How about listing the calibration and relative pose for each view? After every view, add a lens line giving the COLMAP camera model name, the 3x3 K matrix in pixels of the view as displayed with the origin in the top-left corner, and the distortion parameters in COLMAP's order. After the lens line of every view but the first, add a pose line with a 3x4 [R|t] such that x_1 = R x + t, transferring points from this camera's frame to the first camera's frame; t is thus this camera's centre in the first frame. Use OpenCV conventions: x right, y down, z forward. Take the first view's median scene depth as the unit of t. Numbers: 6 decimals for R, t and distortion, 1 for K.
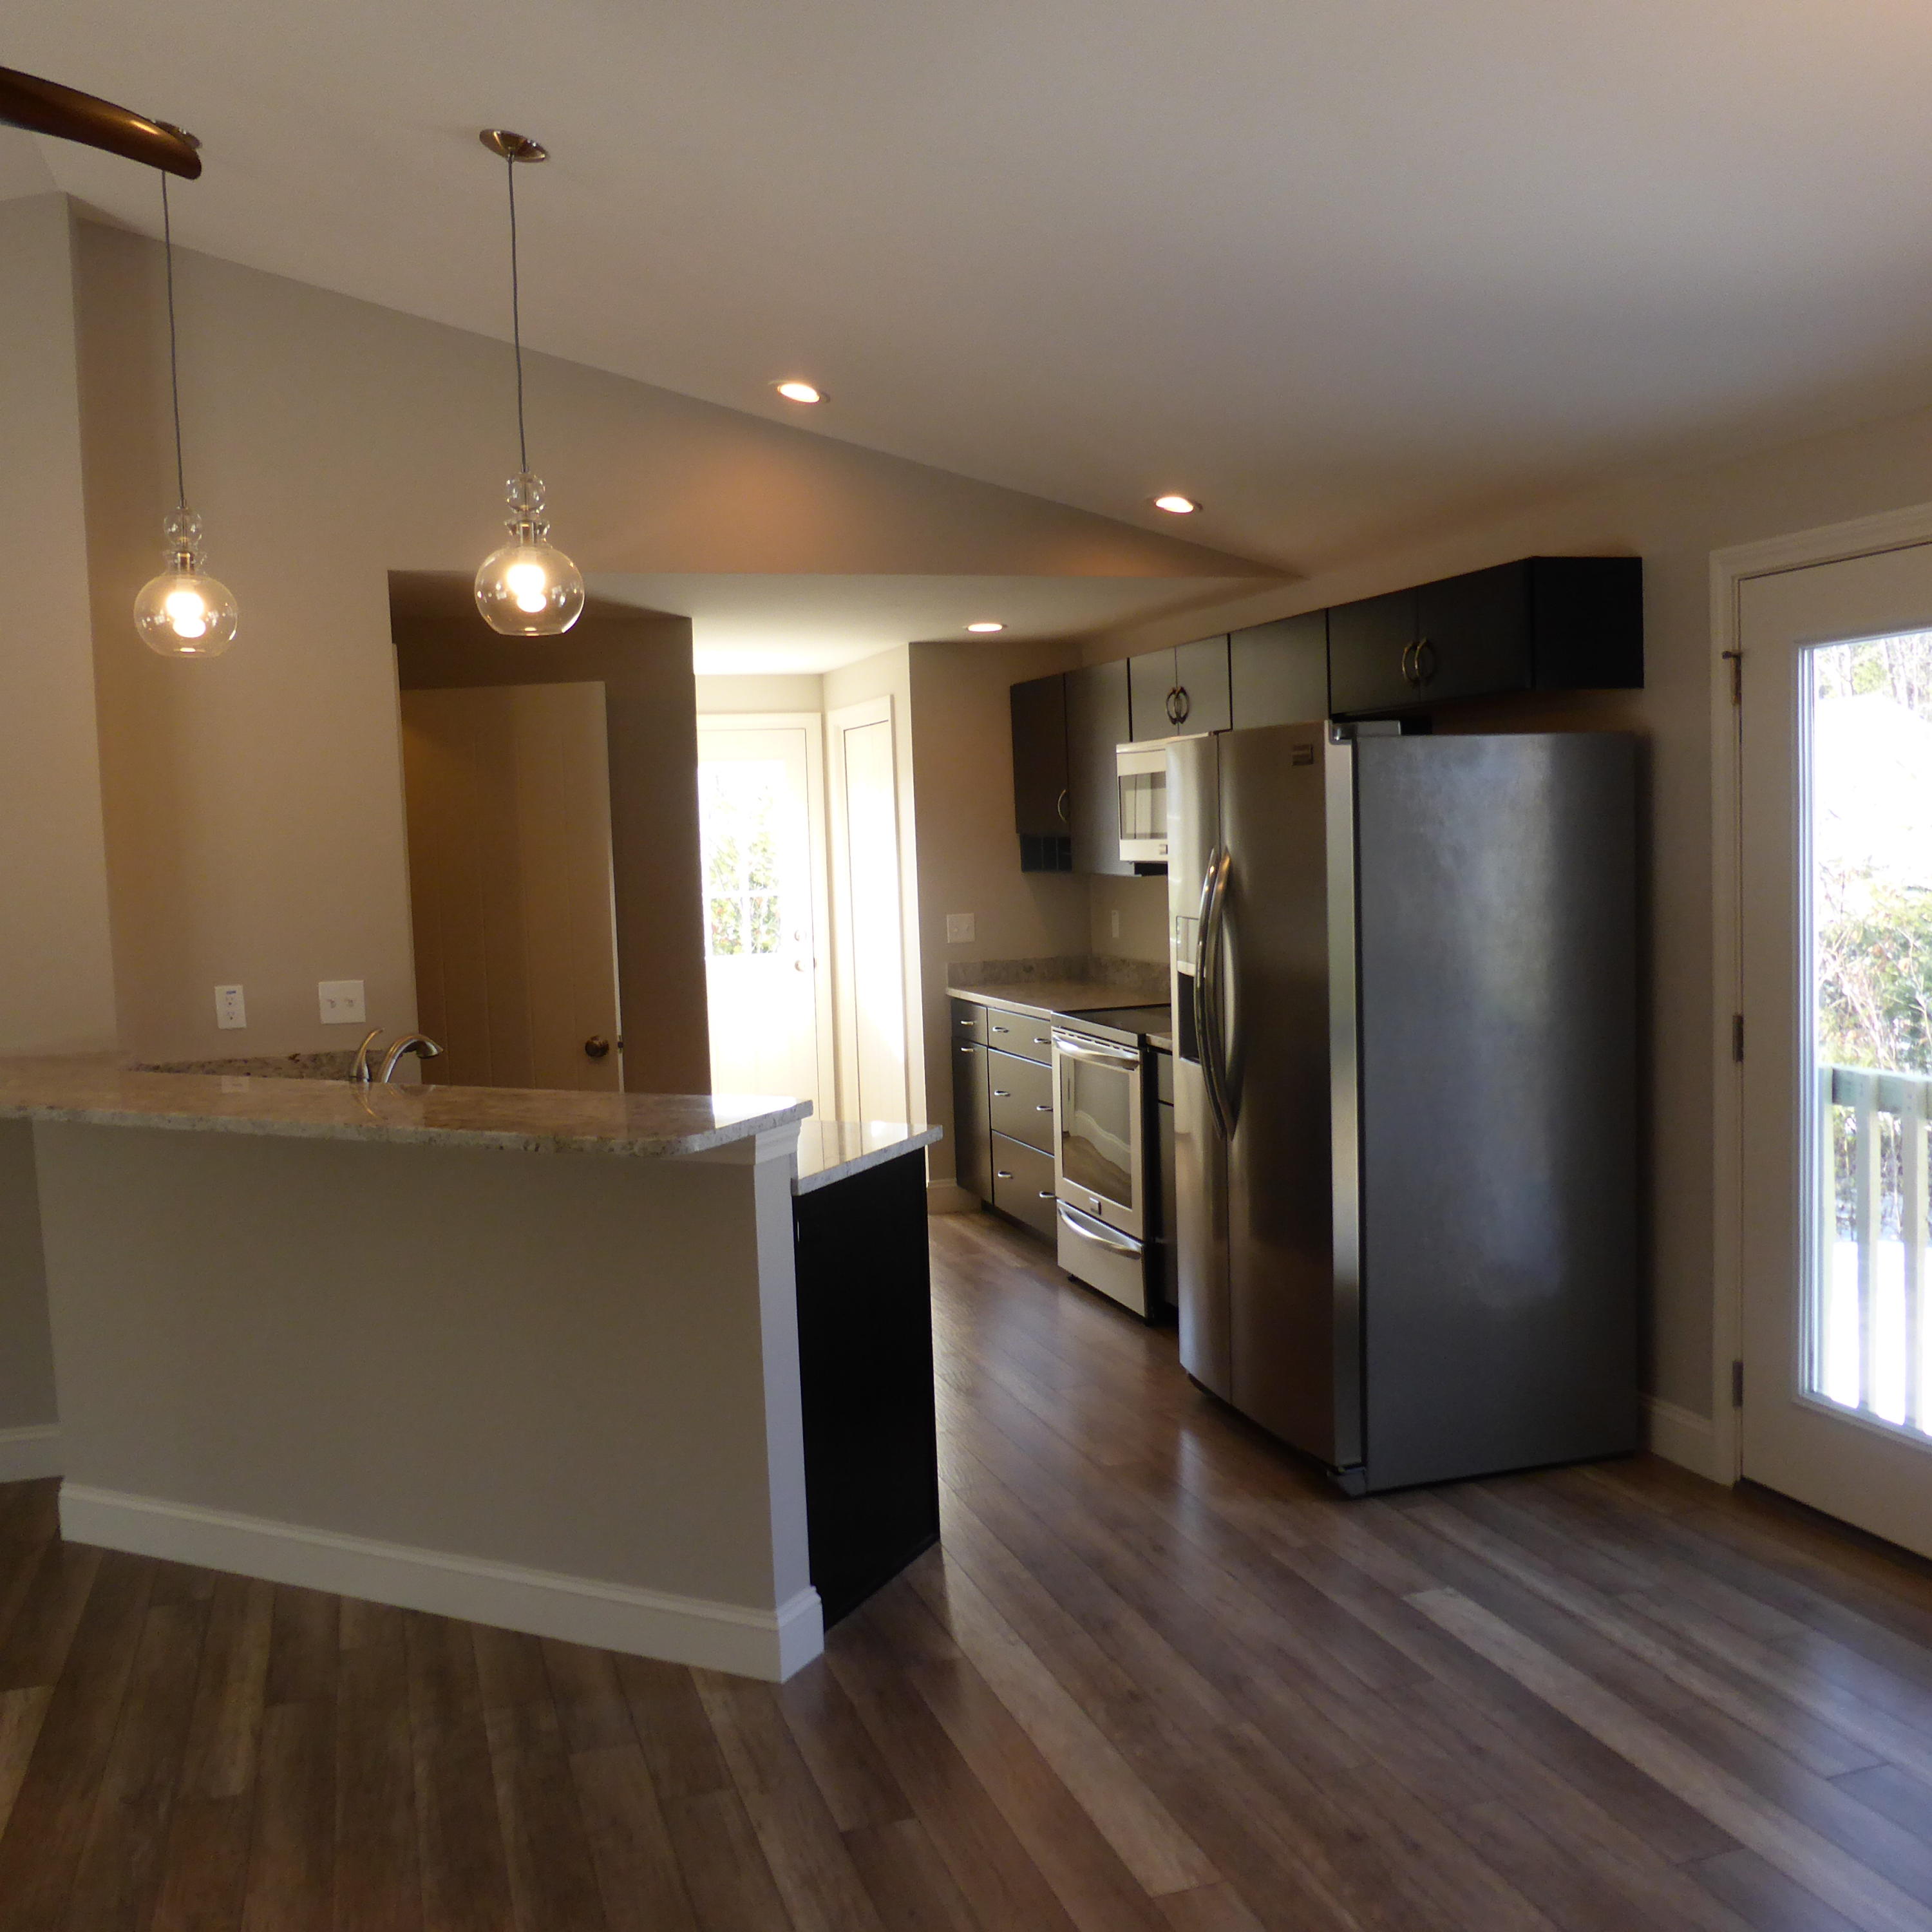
lens RADIAL K [[1870.0, 0, 966.0], [0, 1870.0, 966.0], [0, 0, 1]] dist [-0.046786, -0.012268]
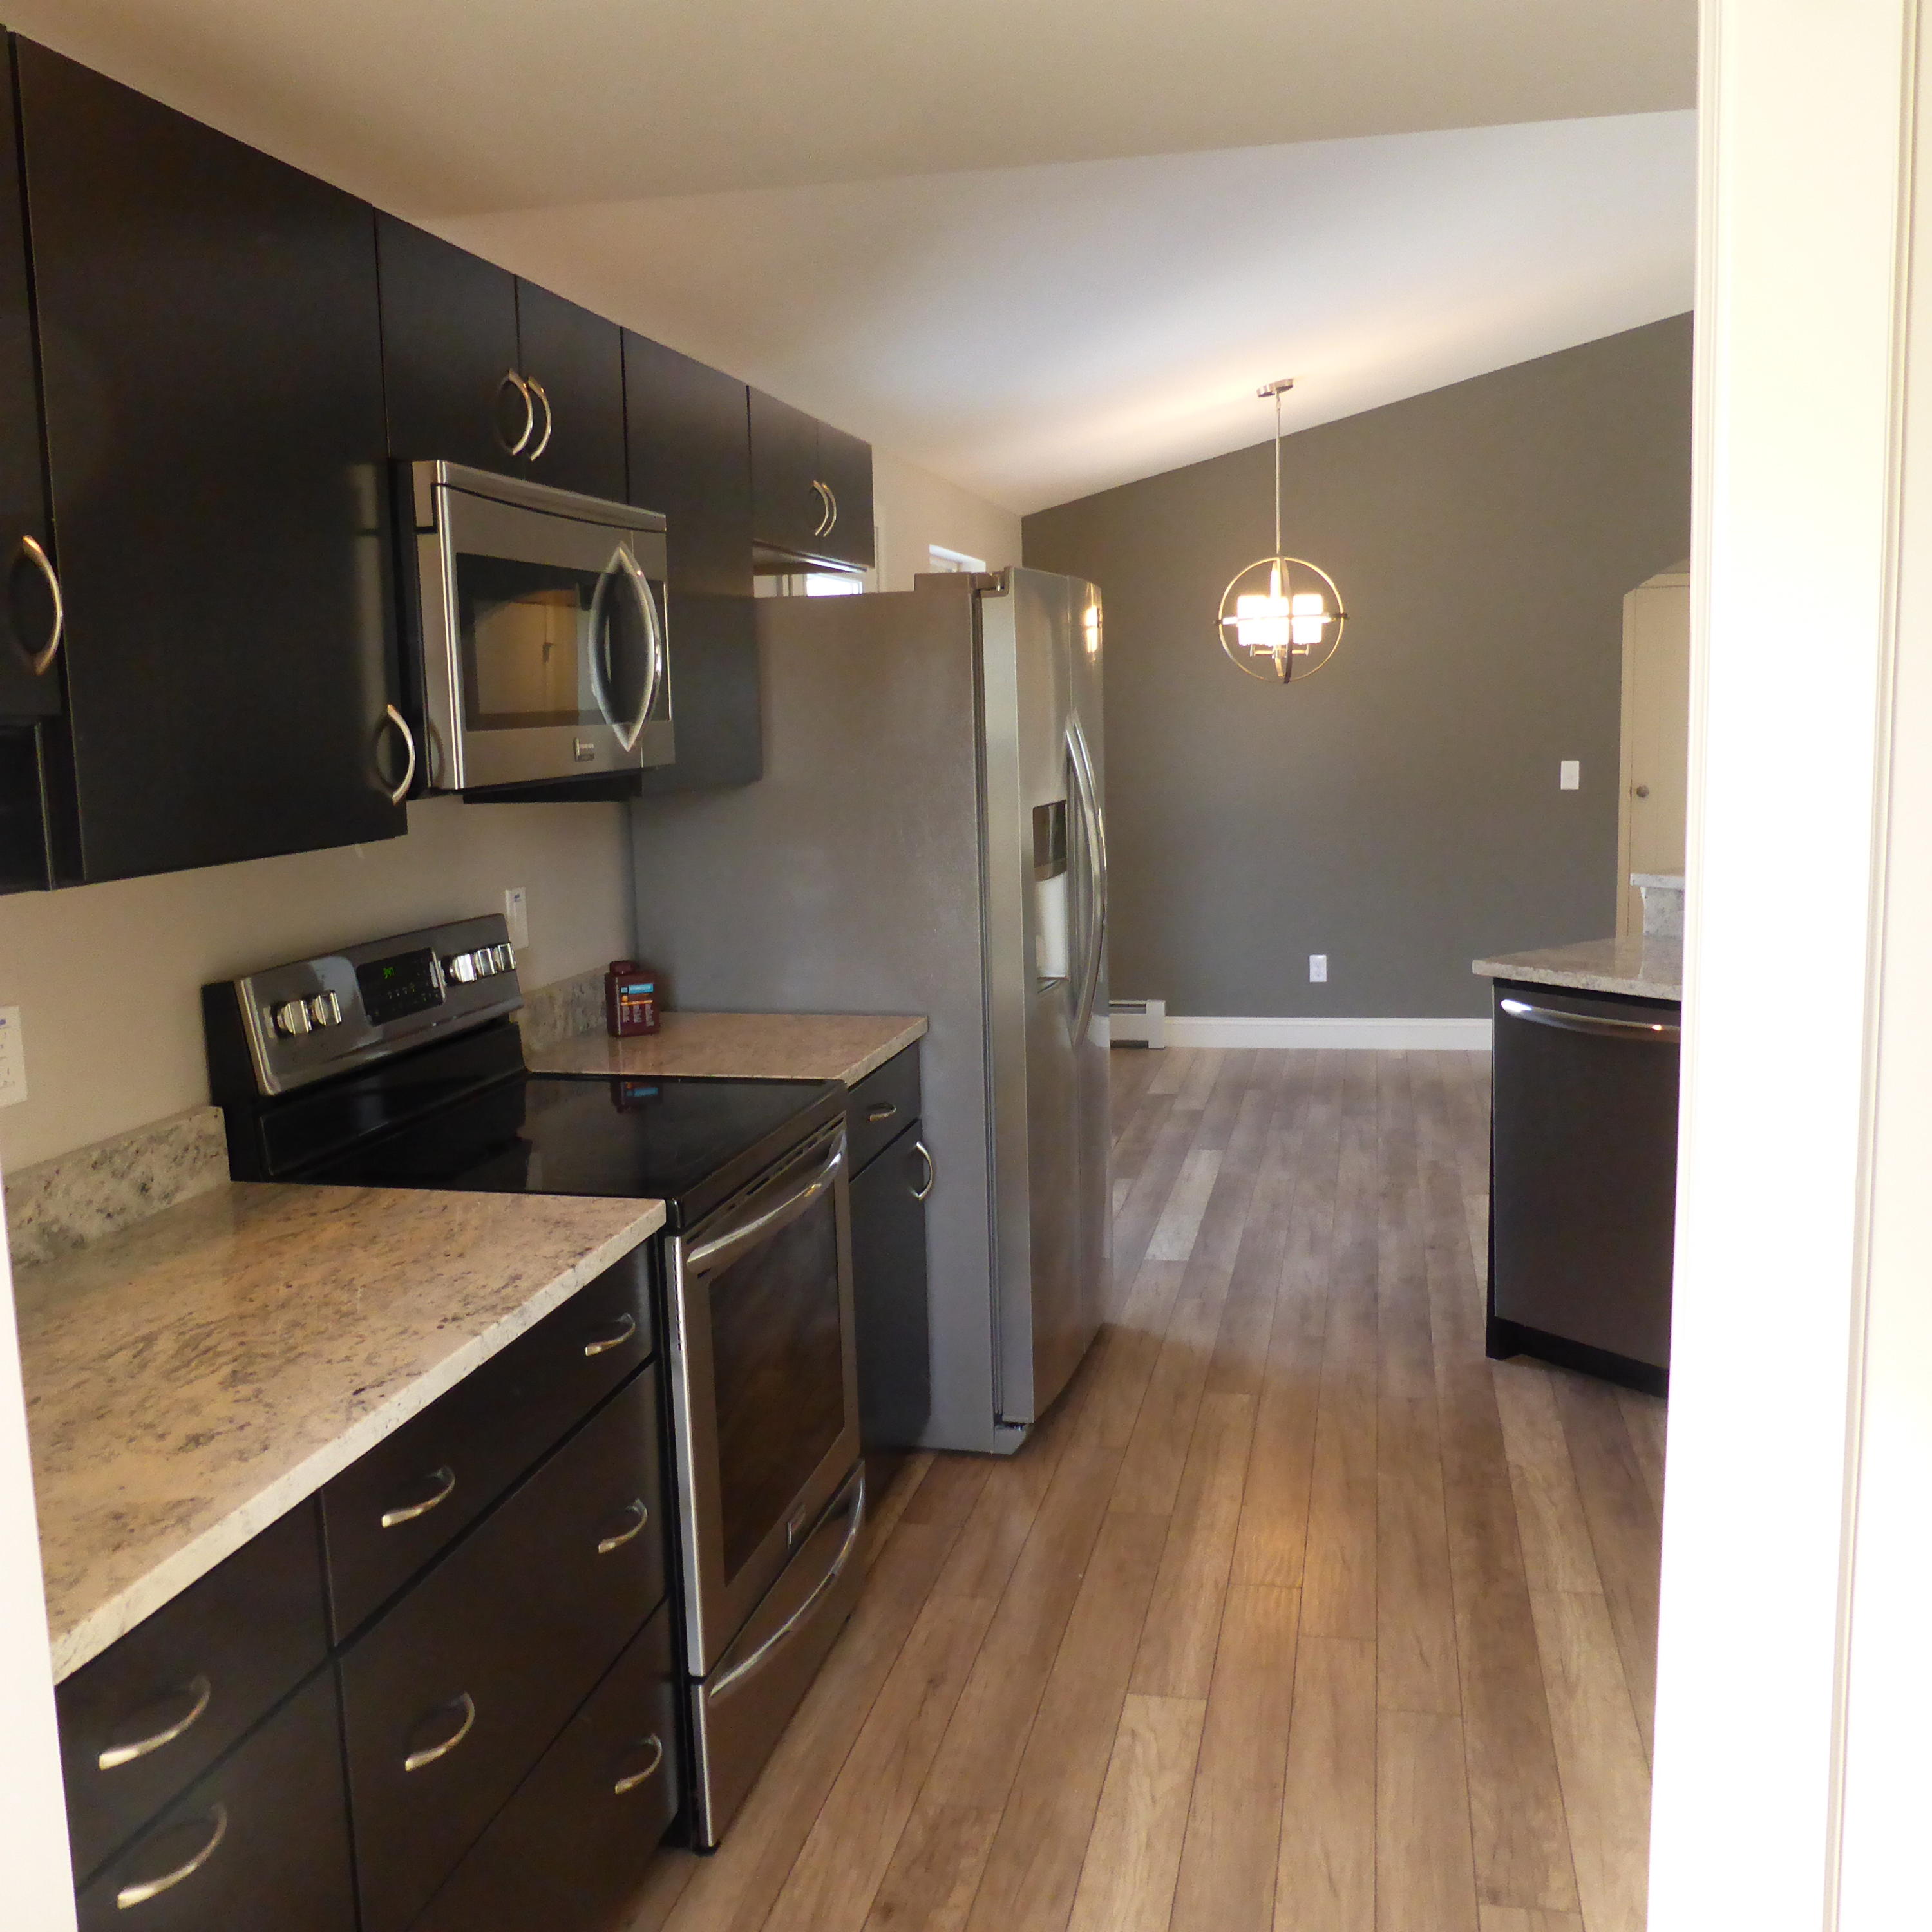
lens RADIAL K [[1853.8, 0, 966.0], [0, 1853.8, 966.0], [0, 0, 1]] dist [-0.075452, -0.007693]
pose [[-0.862159, -0.010695, 0.506524, -0.282301], [0.092889, 0.979493, 0.178789, -0.117584], [-0.498049, 0.201195, -0.843485, 1.978751]]
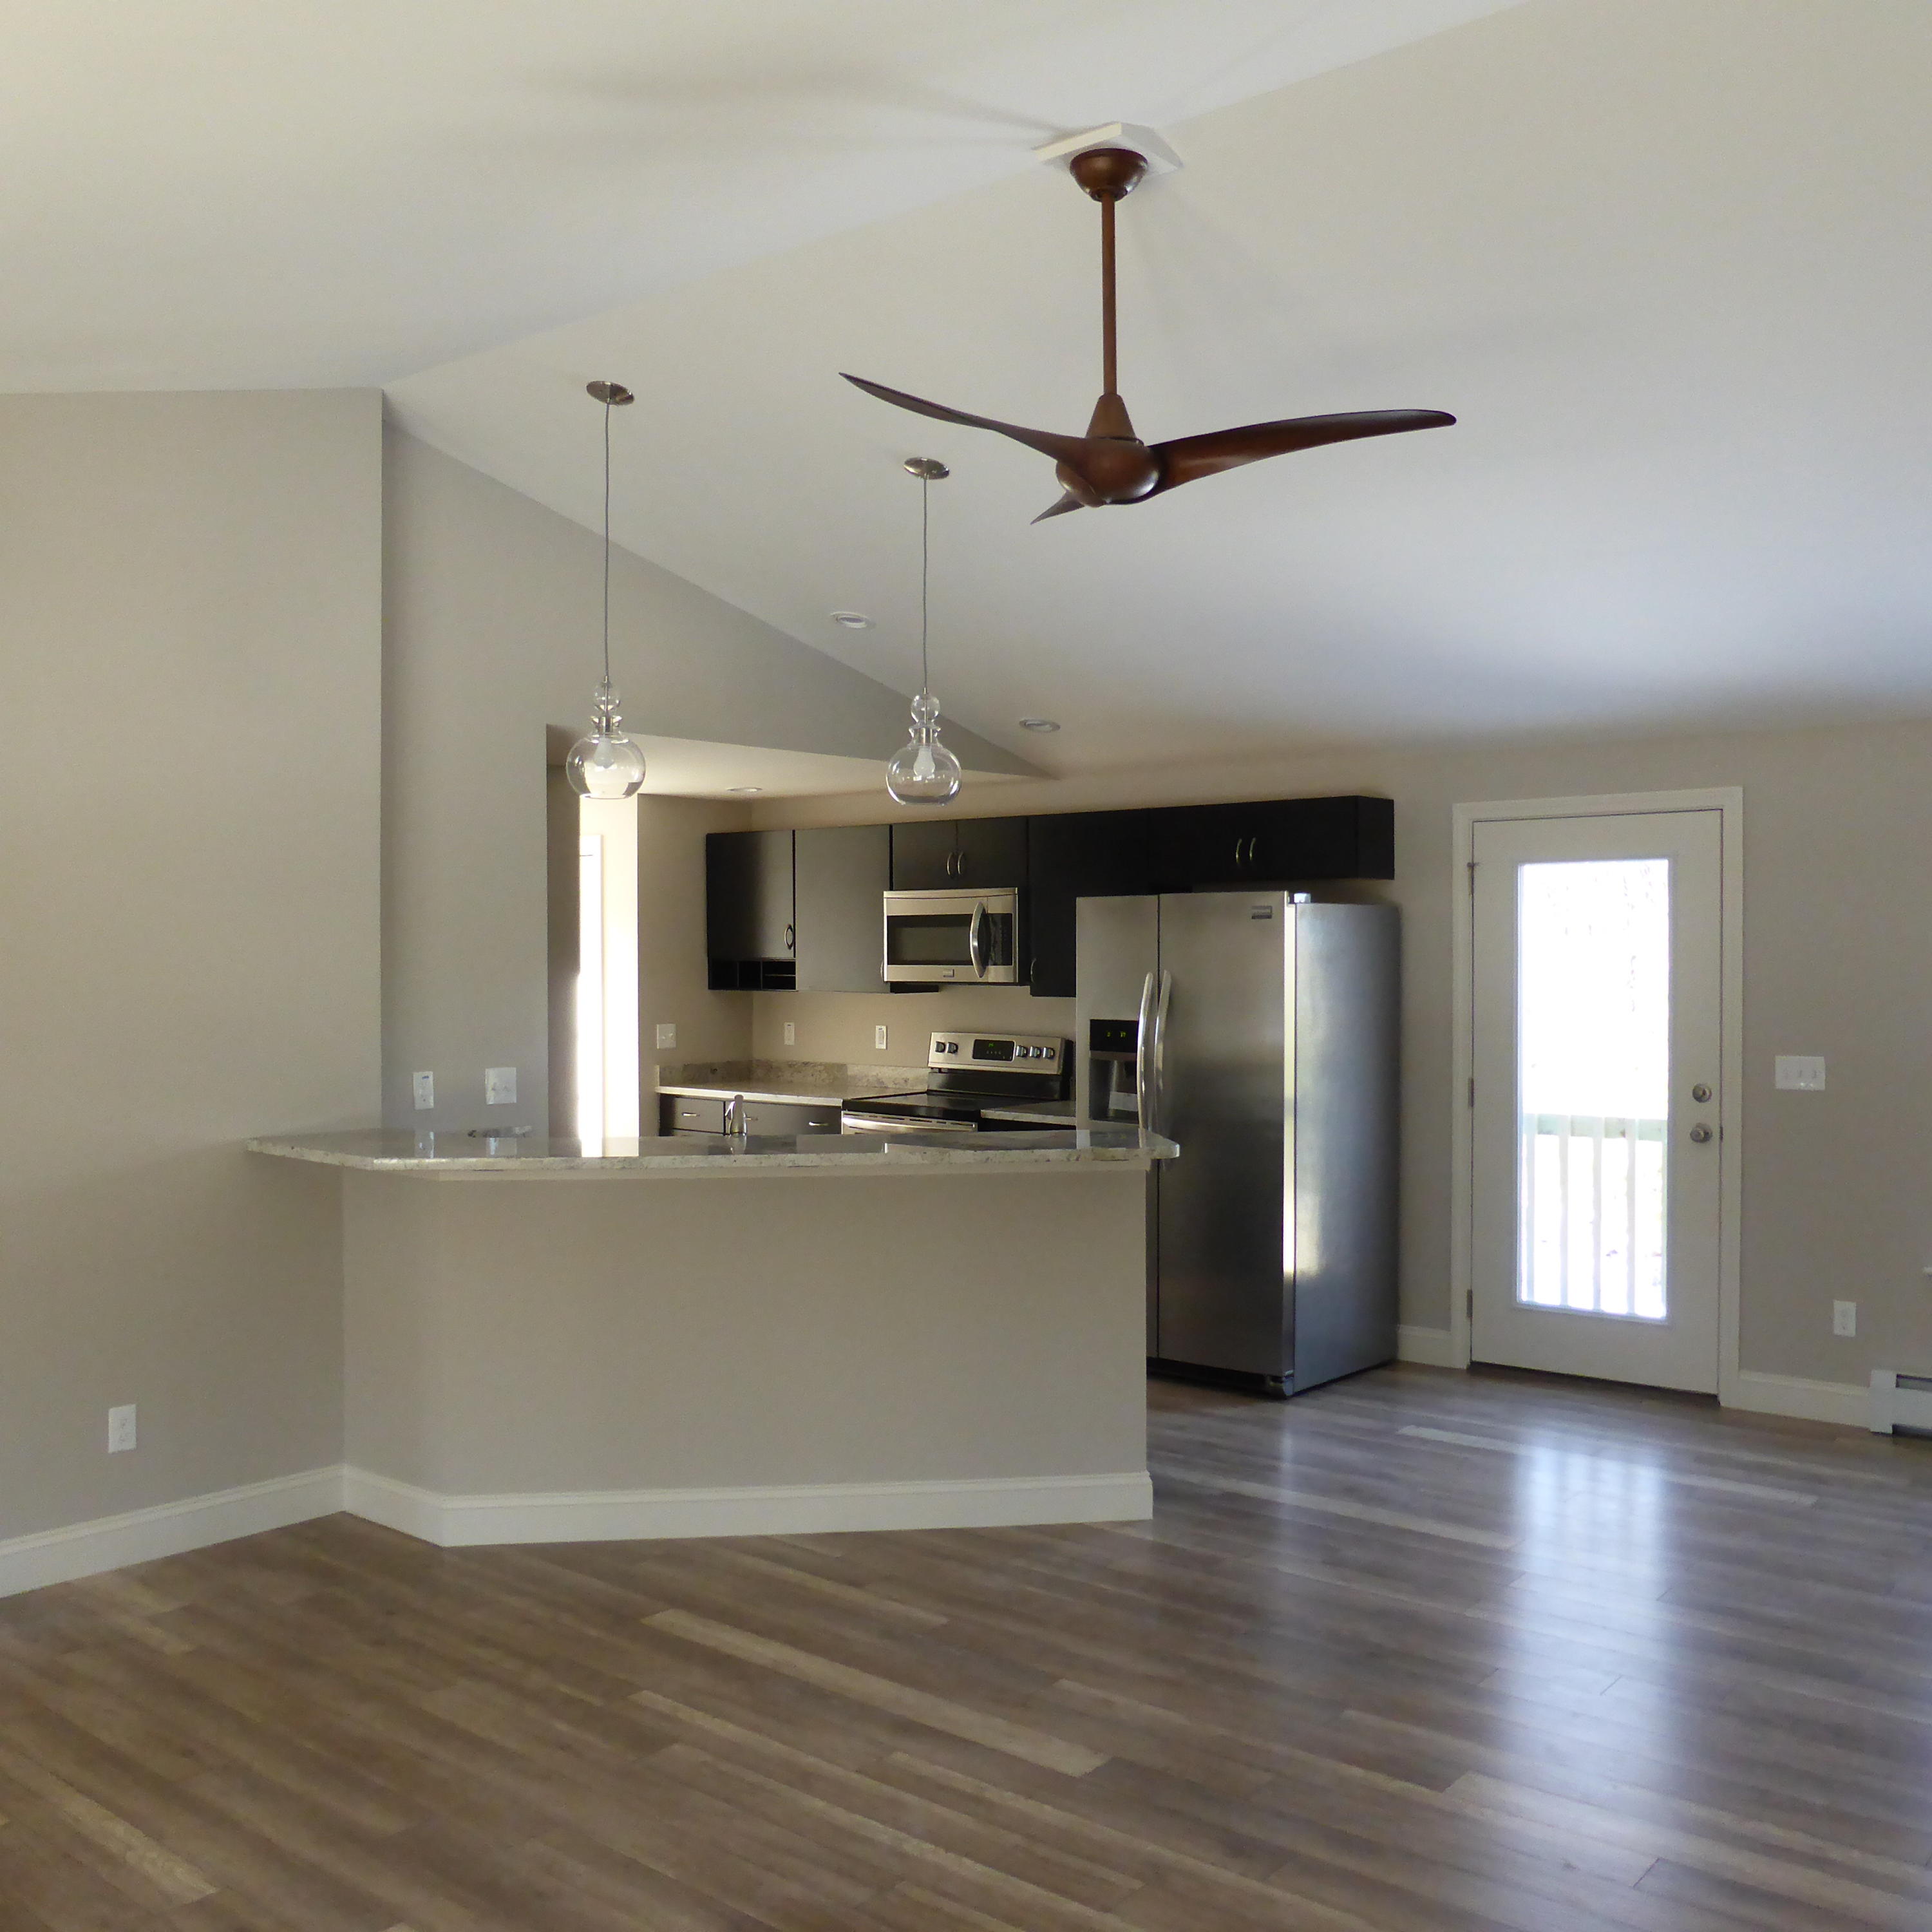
lens RADIAL K [[1853.8, 0, 966.0], [0, 1853.8, 966.0], [0, 0, 1]] dist [-0.075452, -0.007693]
pose [[0.851839, 0.024897, 0.523212, -0.852094], [0.011994, 0.997681, -0.067000, 0.030690], [-0.523667, 0.063349, 0.849565, -0.180809]]
